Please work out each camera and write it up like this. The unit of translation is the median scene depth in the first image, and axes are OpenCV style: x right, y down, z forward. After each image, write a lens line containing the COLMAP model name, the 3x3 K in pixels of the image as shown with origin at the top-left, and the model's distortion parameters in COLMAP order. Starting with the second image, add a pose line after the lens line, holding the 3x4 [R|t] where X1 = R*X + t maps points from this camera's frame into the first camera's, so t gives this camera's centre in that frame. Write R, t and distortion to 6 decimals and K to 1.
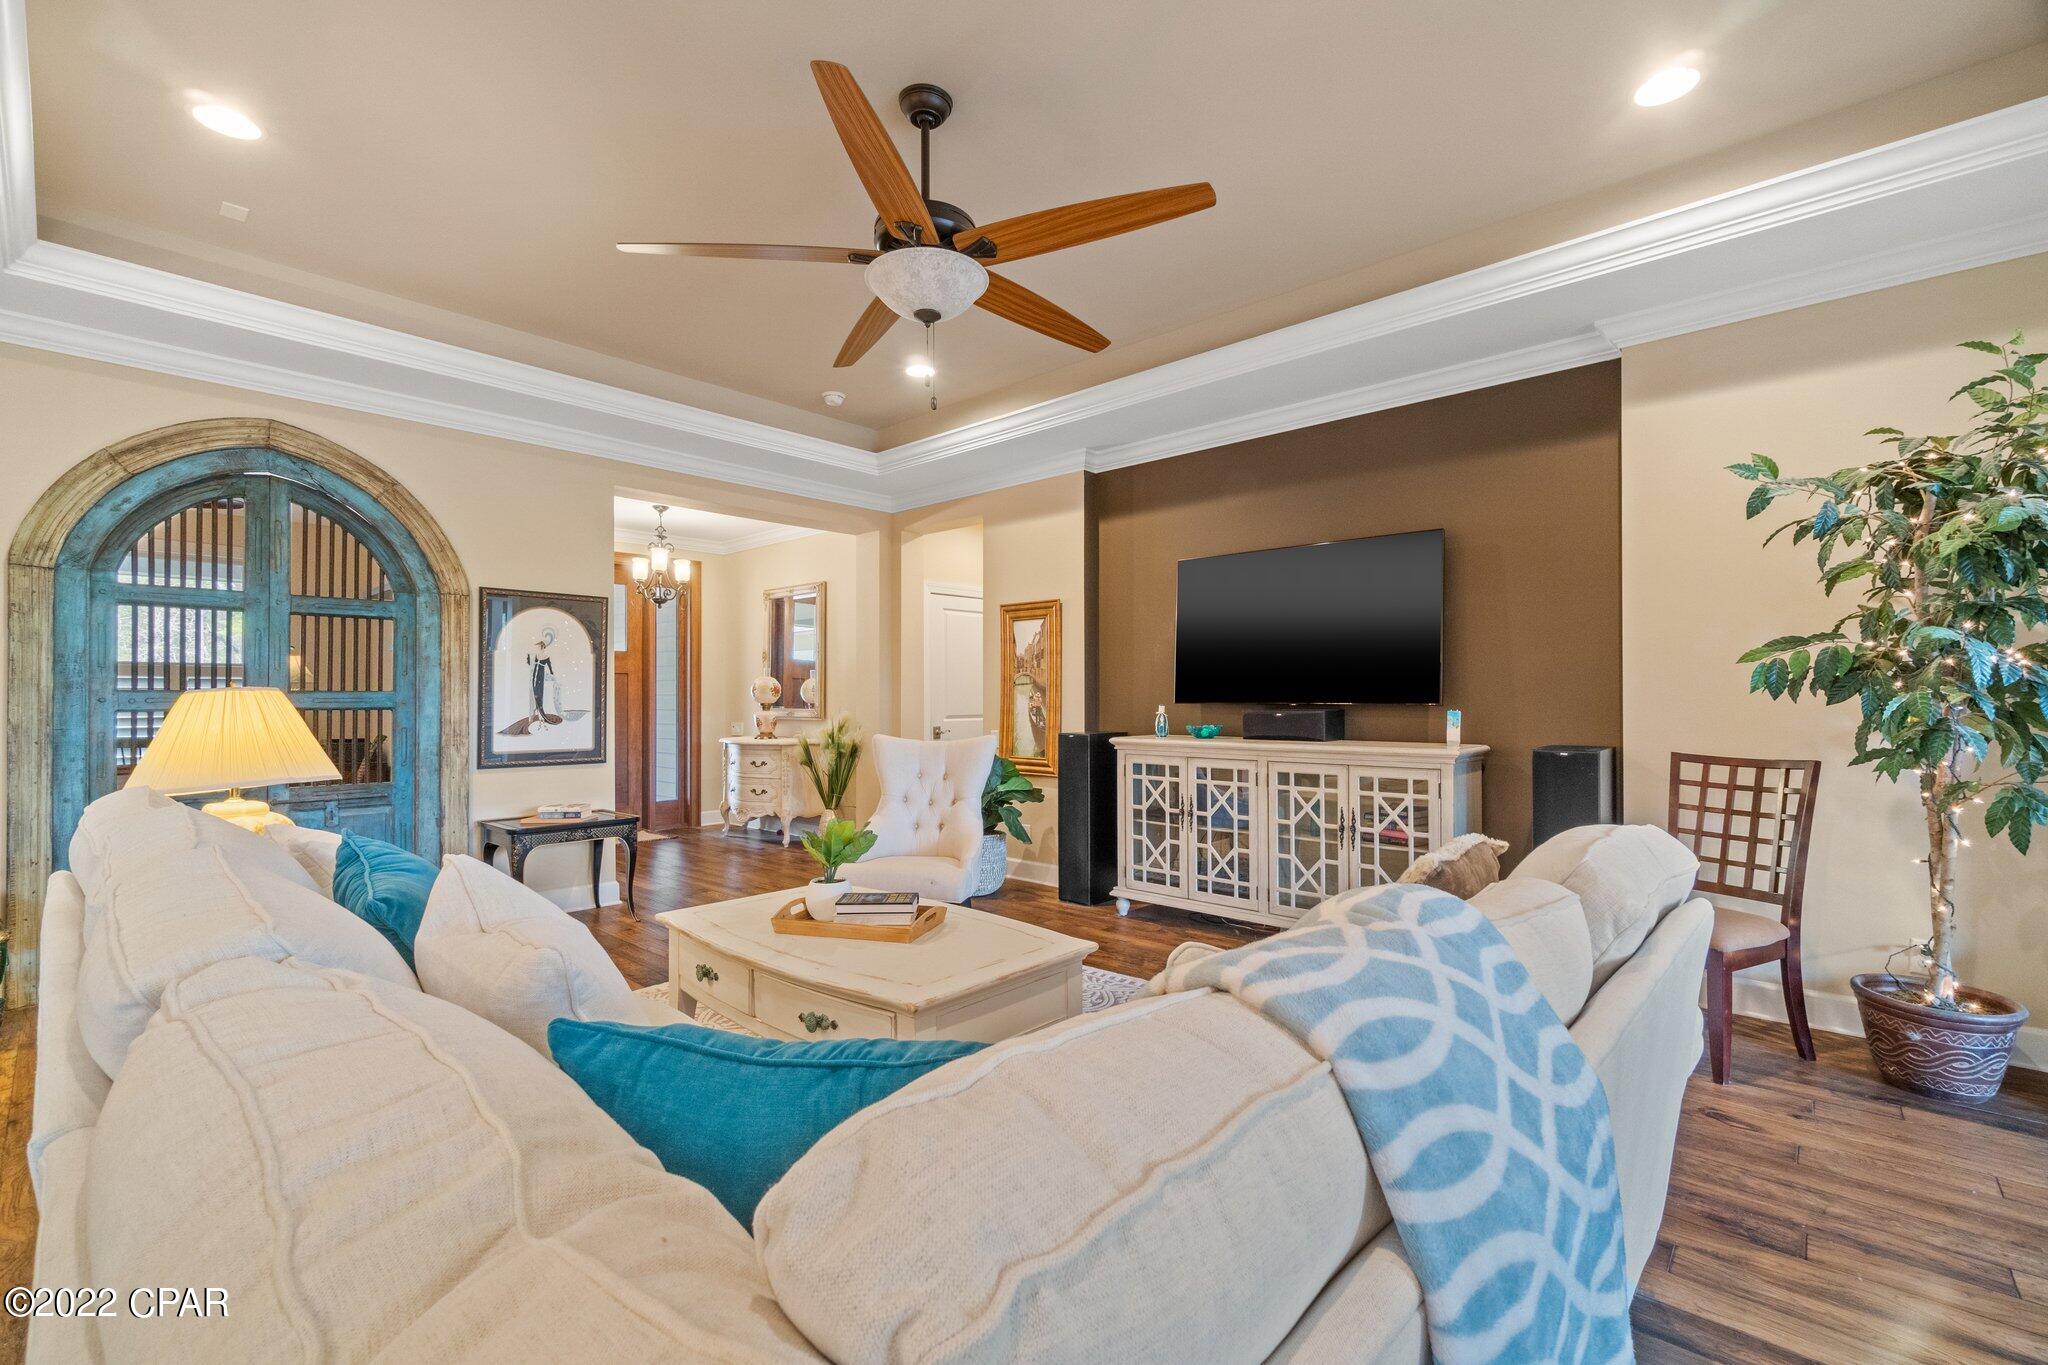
lens RADIAL K [[879.3, 0, 1024.9], [0, 879.3, 691.2], [0, 0, 1]] dist [-0.005662, 0.000421]
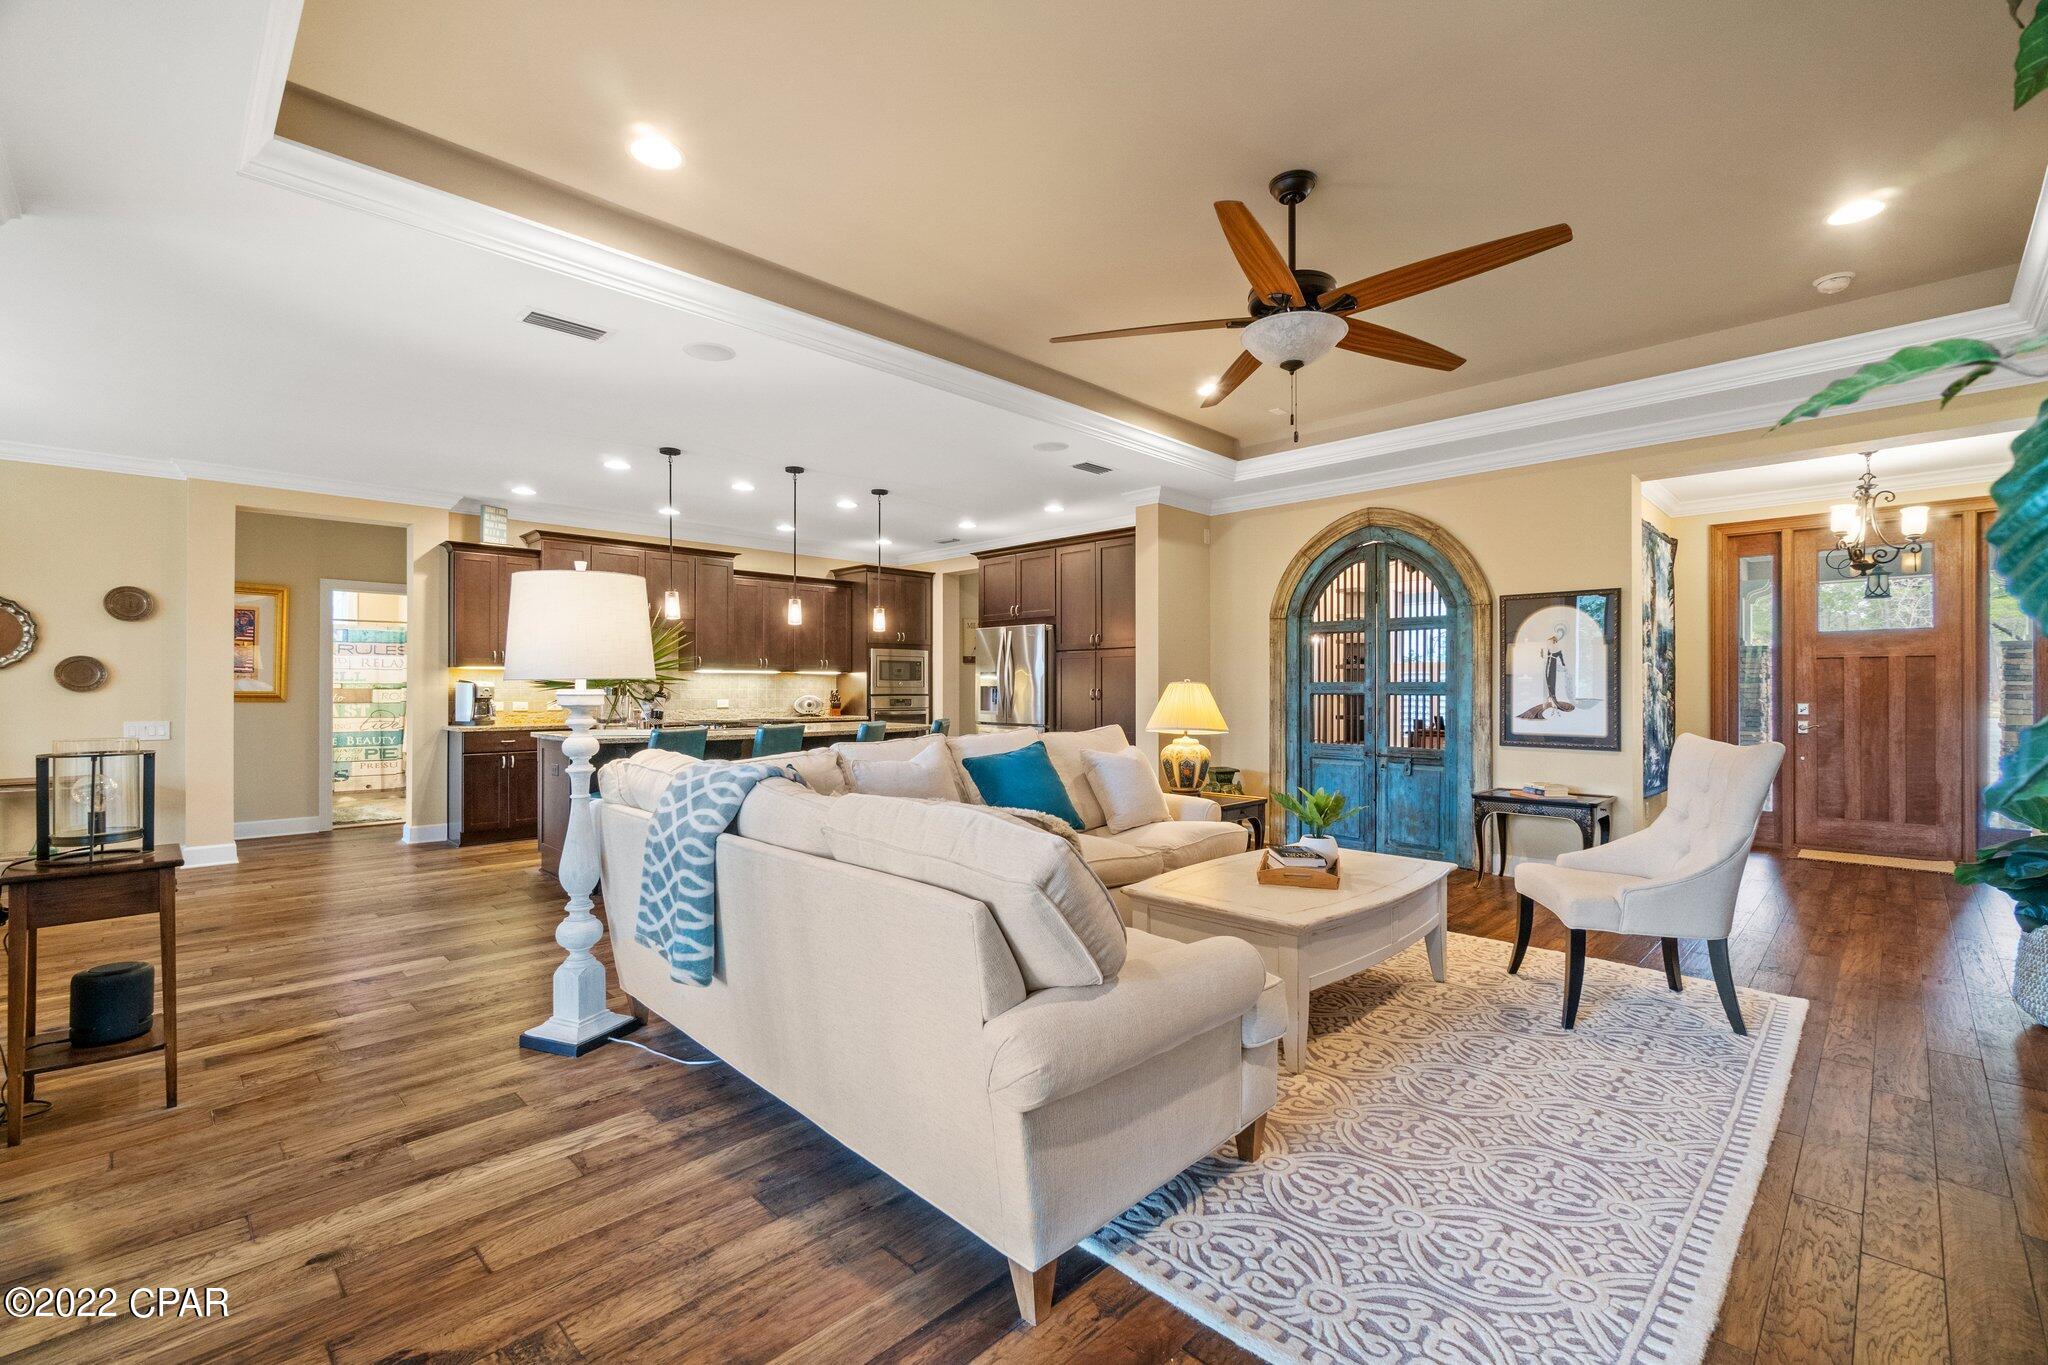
lens RADIAL K [[879.3, 0, 1024.9], [0, 879.3, 691.2], [0, 0, 1]] dist [-0.005662, 0.000421]
pose [[-0.050632, 0.005933, -0.998700, 0.645644], [0.008353, 0.999950, 0.005517, 0.001274], [0.998682, -0.008063, -0.050679, 0.414664]]
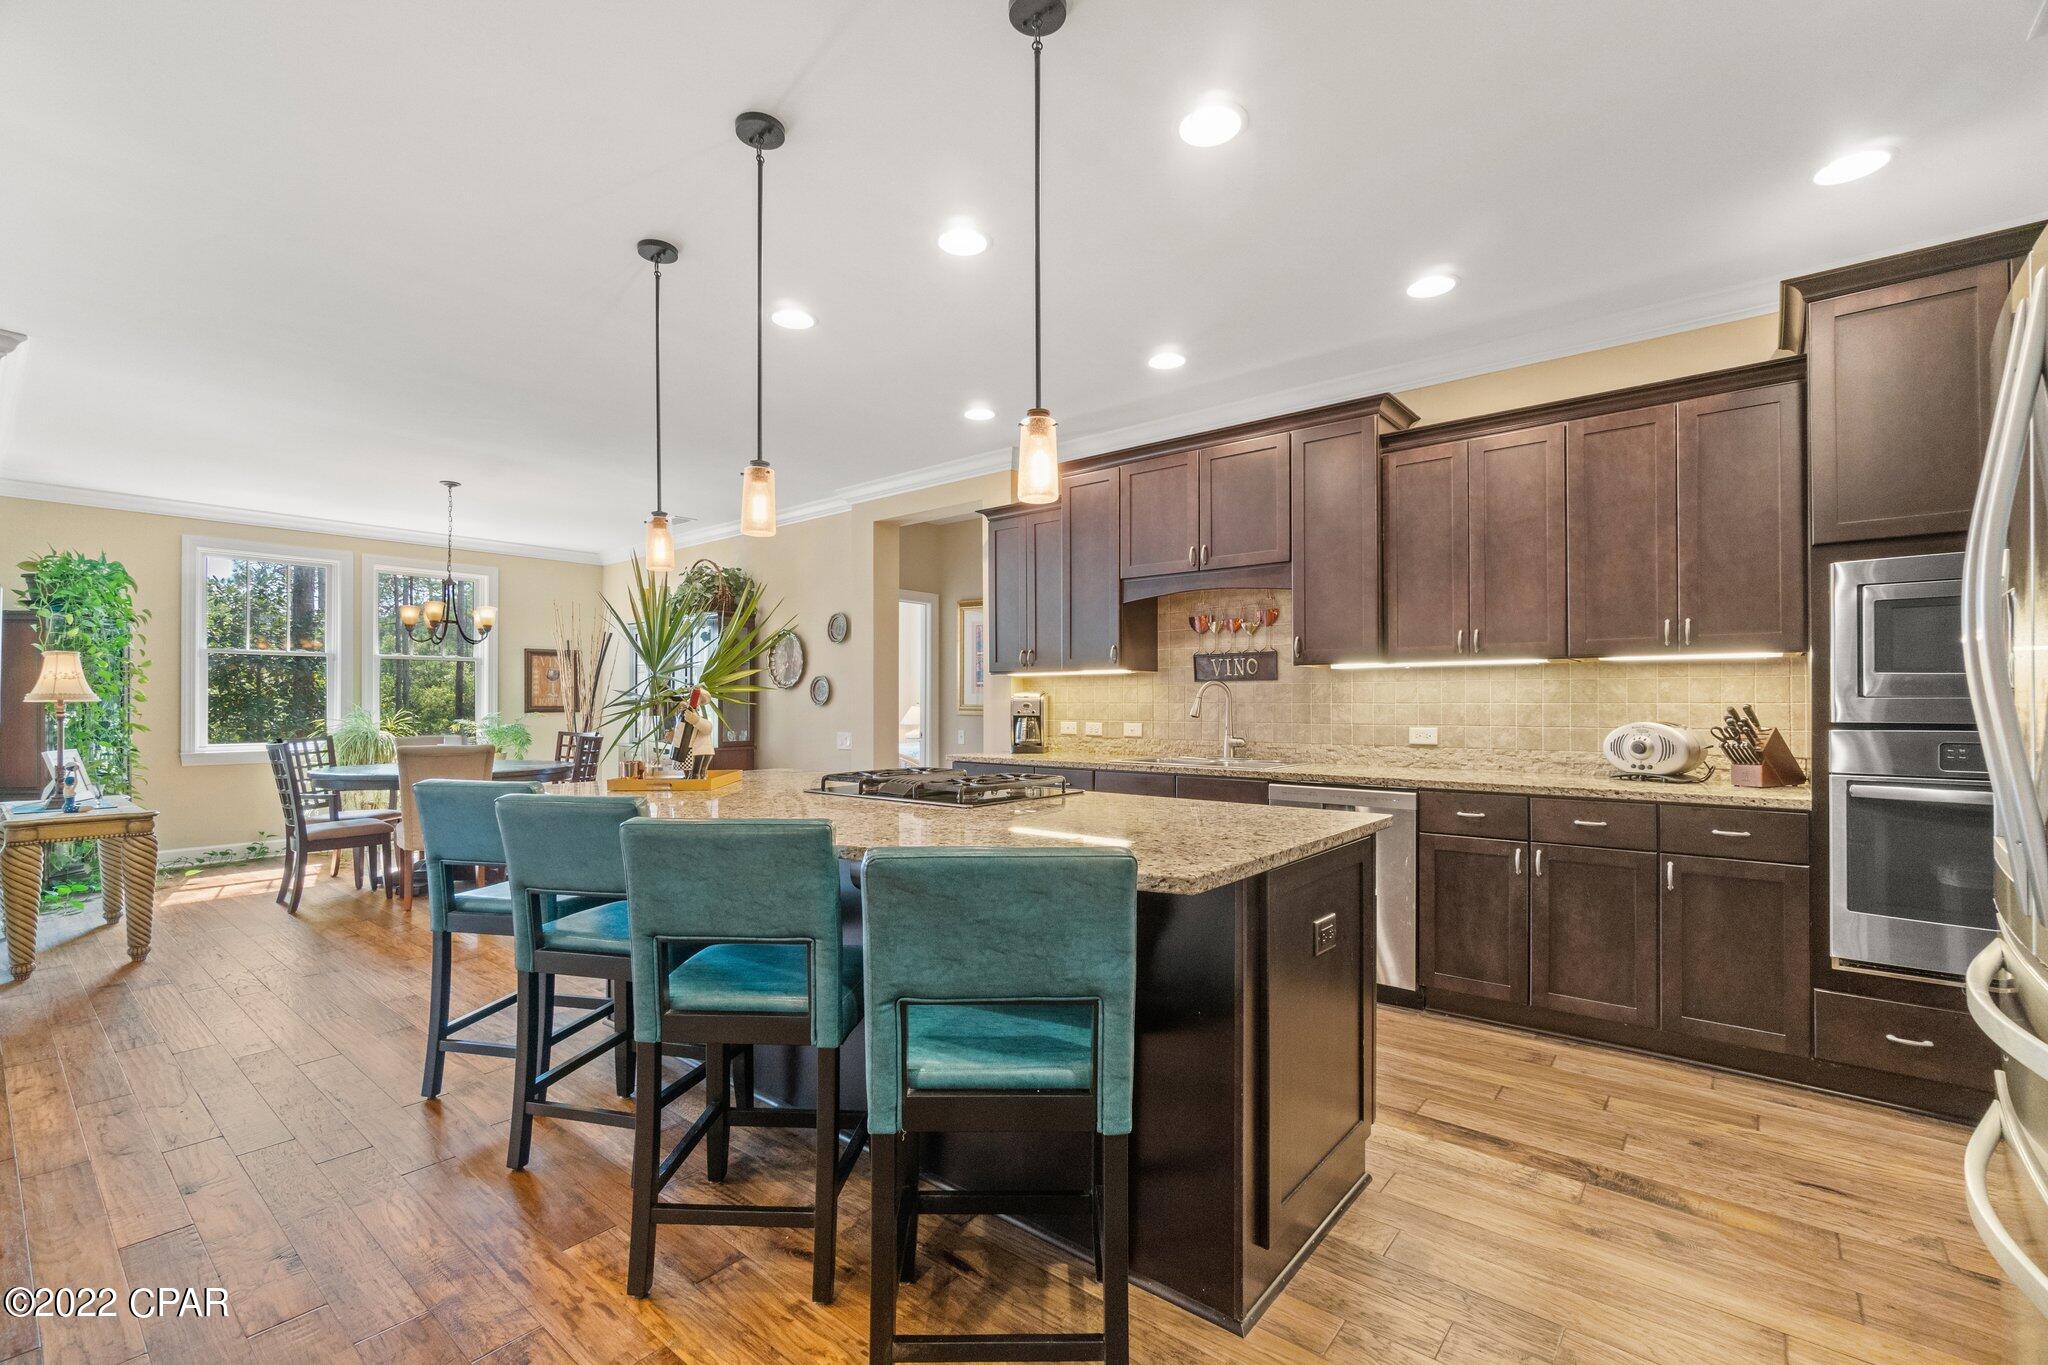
lens RADIAL K [[881.8, 0, 1029.1], [0, 881.8, 698.0], [0, 0, 1]] dist [-0.002364, 0.000172]
pose [[-0.998895, 0.004742, -0.046758, -0.812000], [0.005387, 0.999892, -0.013660, 0.006469], [0.046688, -0.013897, -0.998813, 0.515626]]
